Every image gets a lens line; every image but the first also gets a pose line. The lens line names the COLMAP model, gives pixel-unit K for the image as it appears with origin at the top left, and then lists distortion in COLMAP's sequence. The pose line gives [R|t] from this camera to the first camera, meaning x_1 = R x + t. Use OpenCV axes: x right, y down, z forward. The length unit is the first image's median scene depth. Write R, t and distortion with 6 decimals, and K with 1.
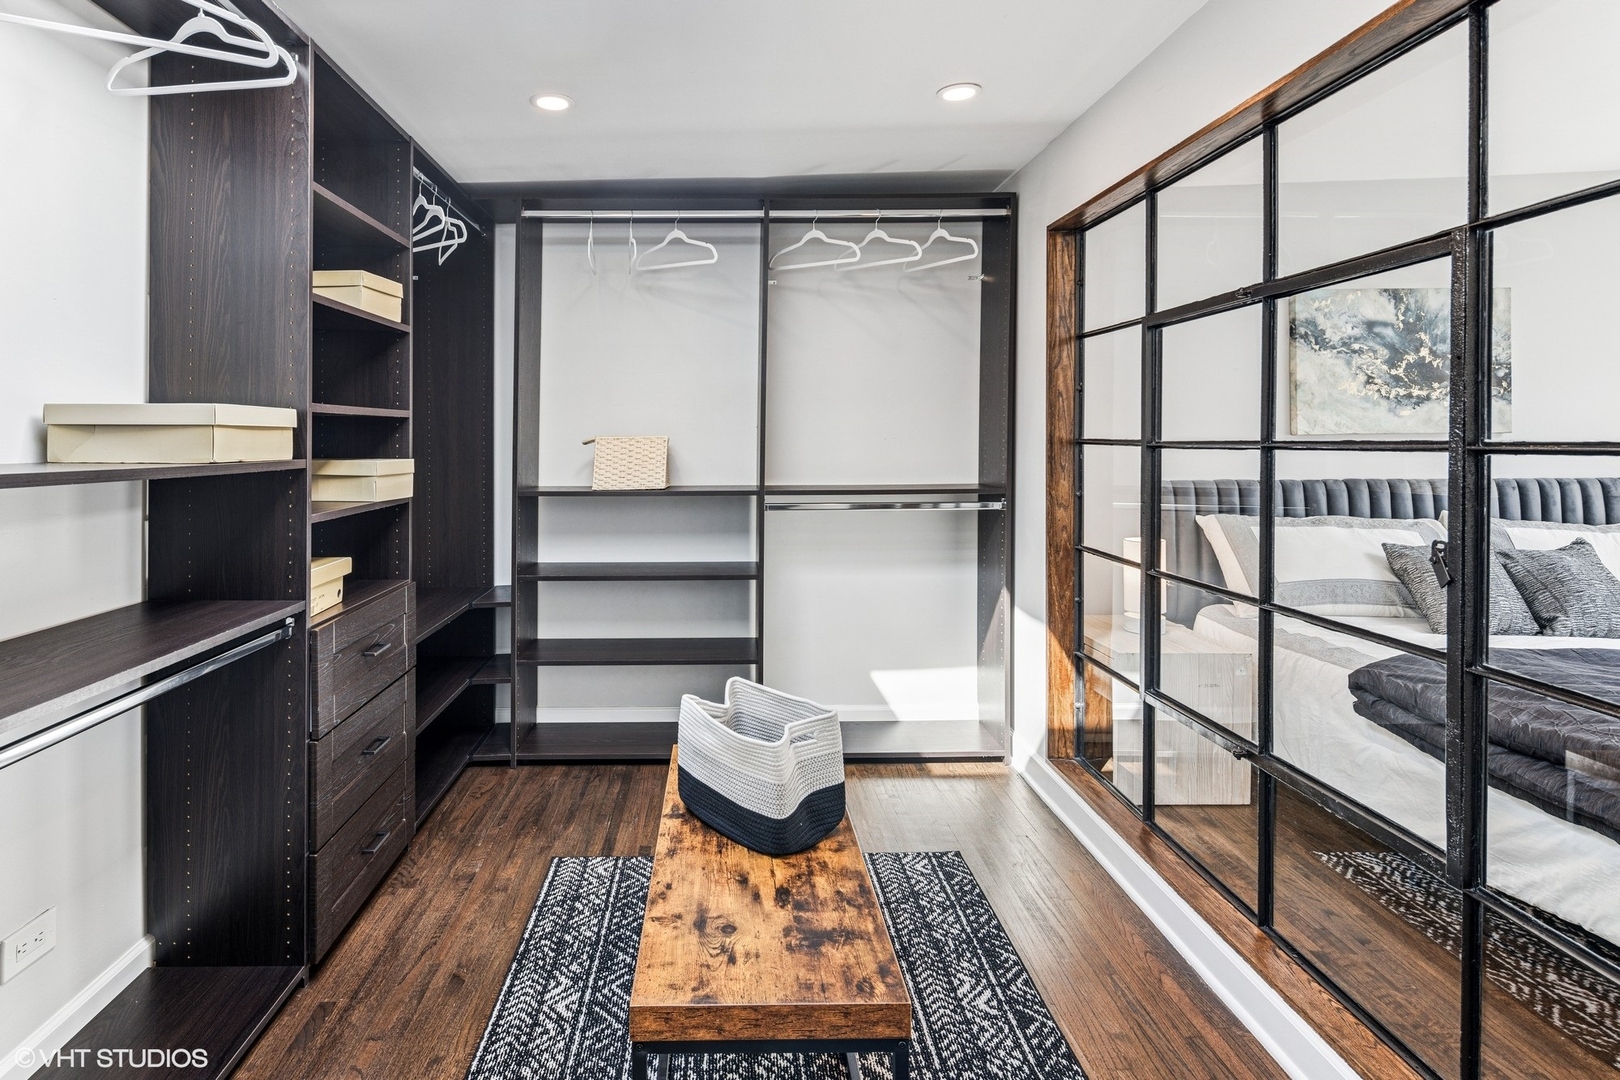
lens RADIAL K [[850.1, 0, 812.2], [0, 850.1, 449.4], [0, 0, 1]] dist [0.003599, 0.000293]
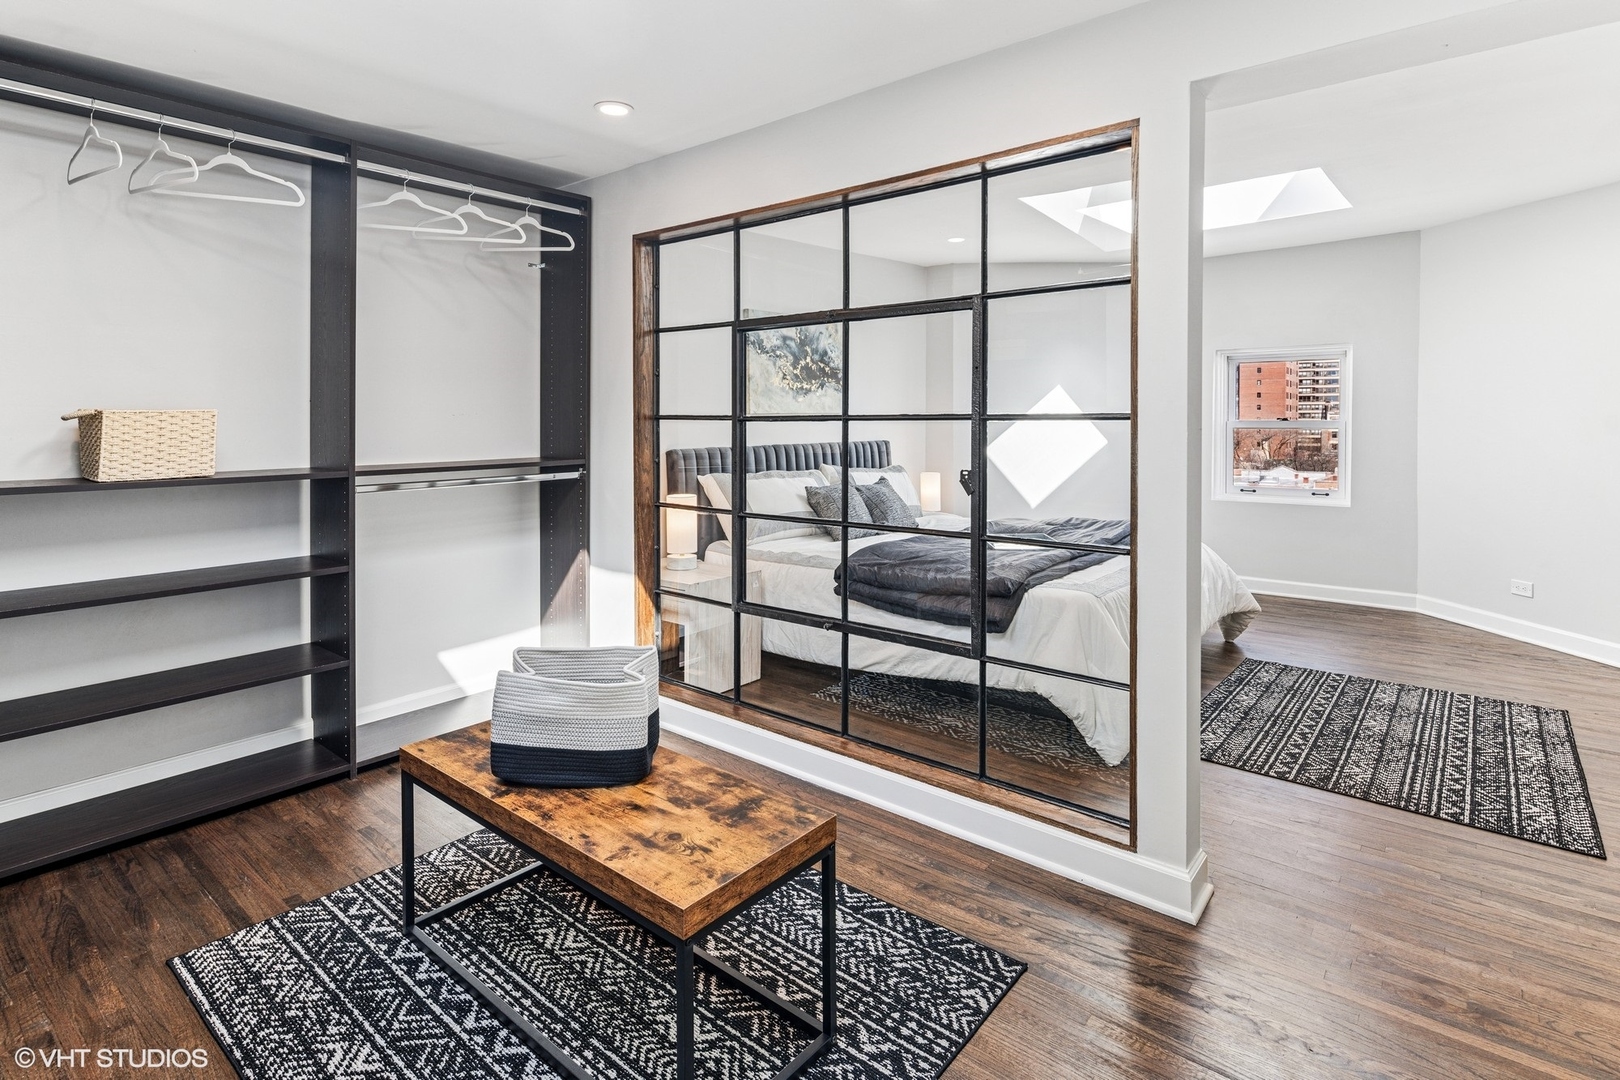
lens RADIAL K [[808.6, 0, 808.0], [0, 808.6, 446.1], [0, 0, 1]] dist [0.008865, -0.005710]
pose [[0.646768, -0.023879, 0.762313, -0.430513], [0.011831, 0.999704, 0.021278, 0.009926], [-0.762595, -0.004743, 0.646859, 0.087426]]
